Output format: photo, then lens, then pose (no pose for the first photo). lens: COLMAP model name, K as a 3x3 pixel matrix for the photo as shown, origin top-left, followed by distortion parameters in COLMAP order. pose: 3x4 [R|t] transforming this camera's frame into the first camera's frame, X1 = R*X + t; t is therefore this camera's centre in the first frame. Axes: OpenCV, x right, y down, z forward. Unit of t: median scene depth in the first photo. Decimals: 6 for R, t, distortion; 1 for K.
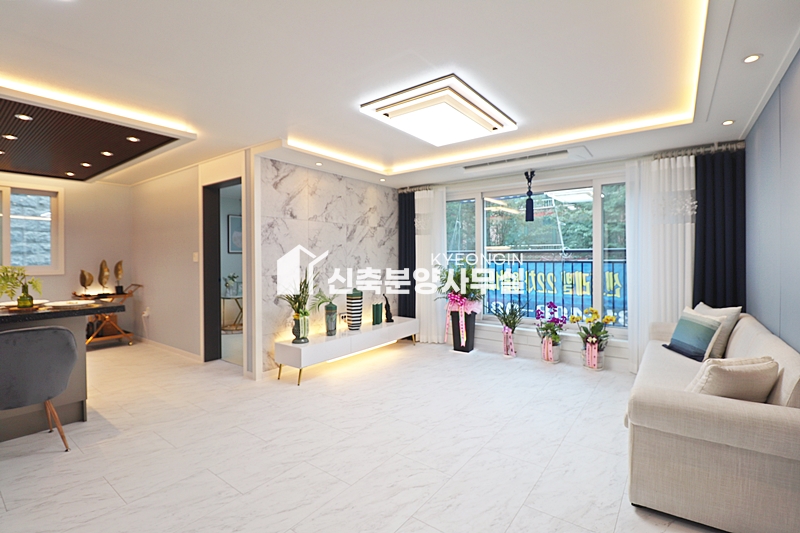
lens RADIAL K [[370.1, 0, 397.9], [0, 370.1, 260.4], [0, 0, 1]] dist [-0.000439, -0.013464]
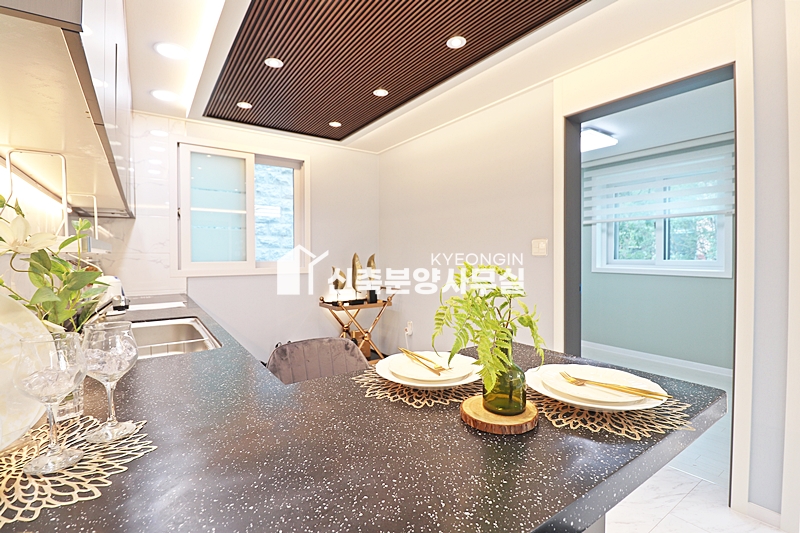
lens RADIAL K [[369.7, 0, 398.0], [0, 369.7, 259.2], [0, 0, 1]] dist [-0.000084, -0.013455]
pose [[0.947884, 0.004331, -0.318585, -0.673491], [-0.002286, 0.999974, 0.006792, 0.006431], [0.318606, -0.005710, 0.947870, 0.467234]]
